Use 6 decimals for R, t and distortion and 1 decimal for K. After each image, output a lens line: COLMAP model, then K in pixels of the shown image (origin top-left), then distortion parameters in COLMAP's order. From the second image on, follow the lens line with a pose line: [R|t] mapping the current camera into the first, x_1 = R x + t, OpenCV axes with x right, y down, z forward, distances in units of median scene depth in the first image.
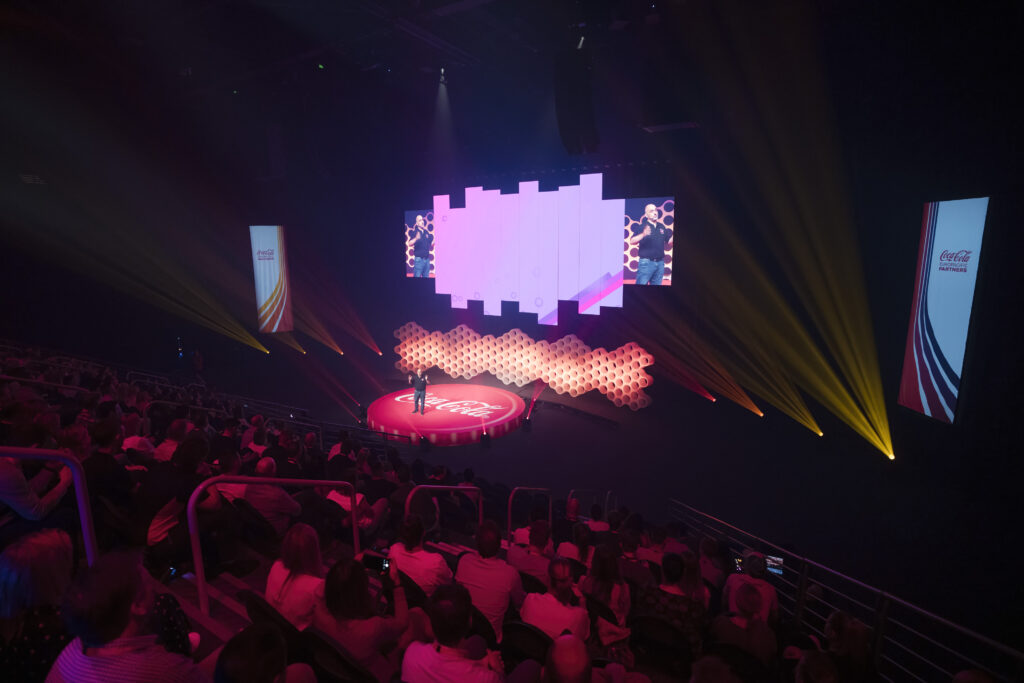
lens RADIAL K [[511.9, 0, 509.1], [0, 511.9, 337.7], [0, 0, 1]] dist [-0.048835, 0.003256]
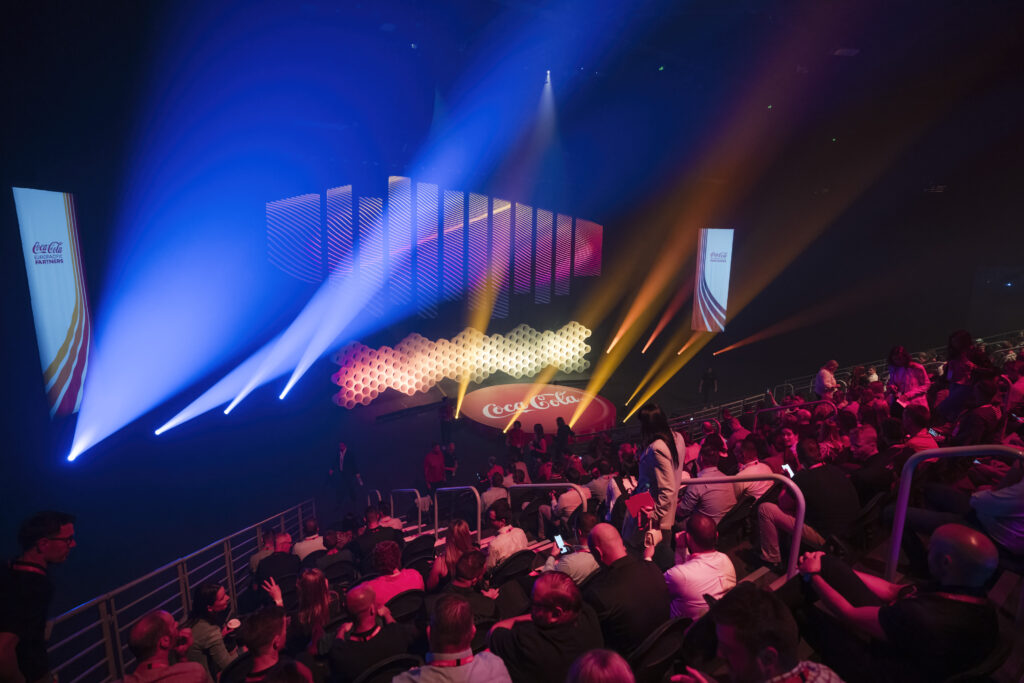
lens RADIAL K [[511.9, 0, 512.8], [0, 511.9, 340.5], [0, 0, 1]] dist [-0.048835, 0.003256]
pose [[0.416036, -0.151872, 0.896576, -0.838563], [0.137810, 0.985097, 0.102919, -0.082380], [-0.898845, 0.080739, 0.430765, 0.489216]]
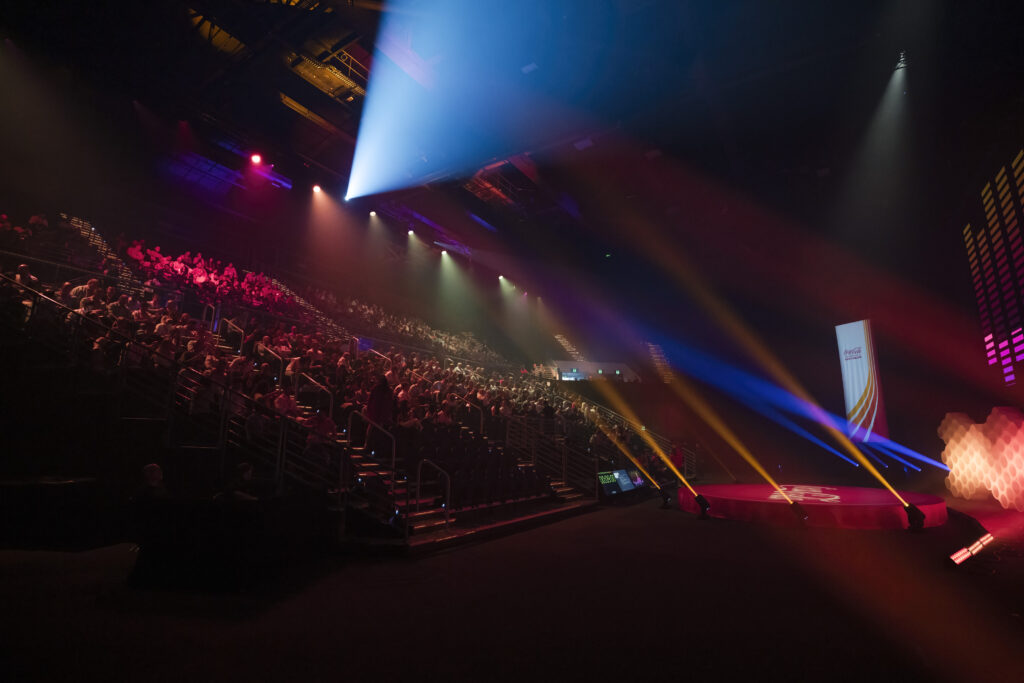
lens RADIAL K [[511.9, 0, 510.6], [0, 511.9, 342.5], [0, 0, 1]] dist [-0.048835, 0.003256]
pose [[0.004078, -0.183193, -0.983069, 0.464981], [-0.175083, 0.967761, -0.181066, 0.099618], [0.984545, 0.172857, -0.028127, 0.484984]]
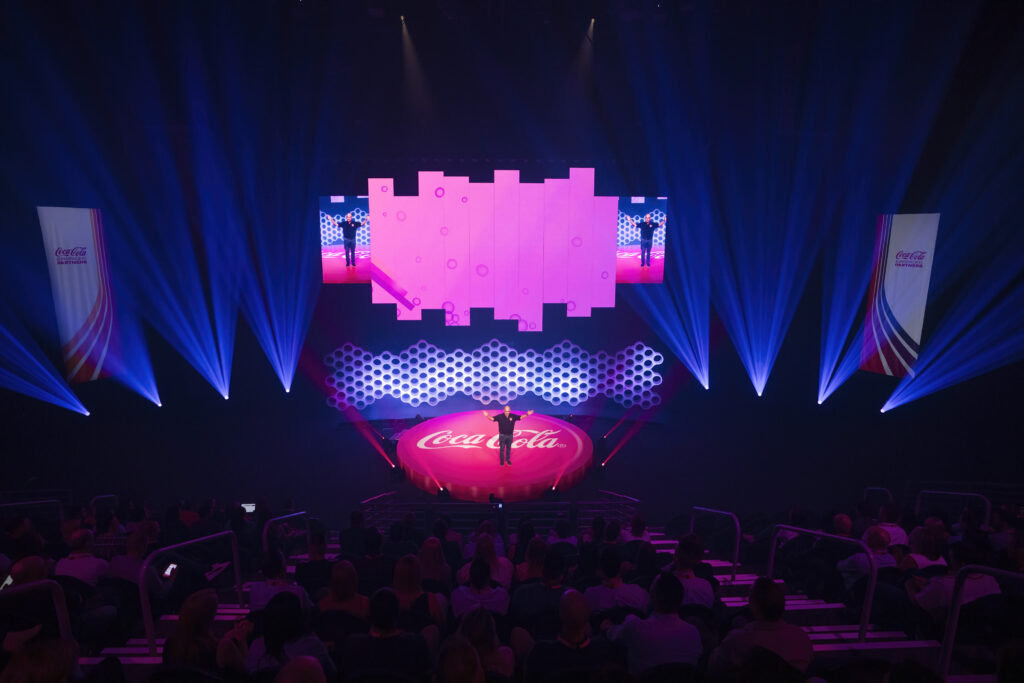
lens RADIAL K [[511.9, 0, 517.6], [0, 511.9, 345.0], [0, 0, 1]] dist [-0.048835, 0.003256]
pose [[0.837252, -0.094981, 0.538505, -0.418232], [0.087120, 0.995390, 0.040114, -0.038490], [-0.539832, 0.013330, 0.841667, 0.242346]]
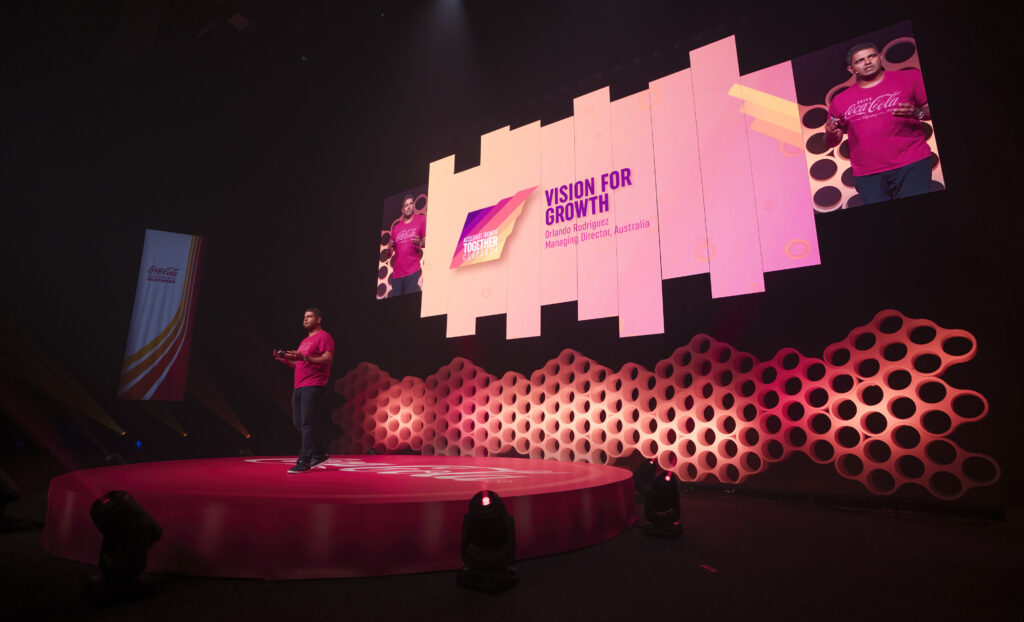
lens RADIAL K [[503.2, 0, 513.2], [0, 503.2, 319.5], [0, 0, 1]] dist [-0.040294, 0.002711]
pose [[0.999077, 0.006121, -0.042522, -0.021483], [-0.022379, 0.919053, -0.393499, 0.139217], [0.036671, 0.394087, 0.918341, 0.548882]]
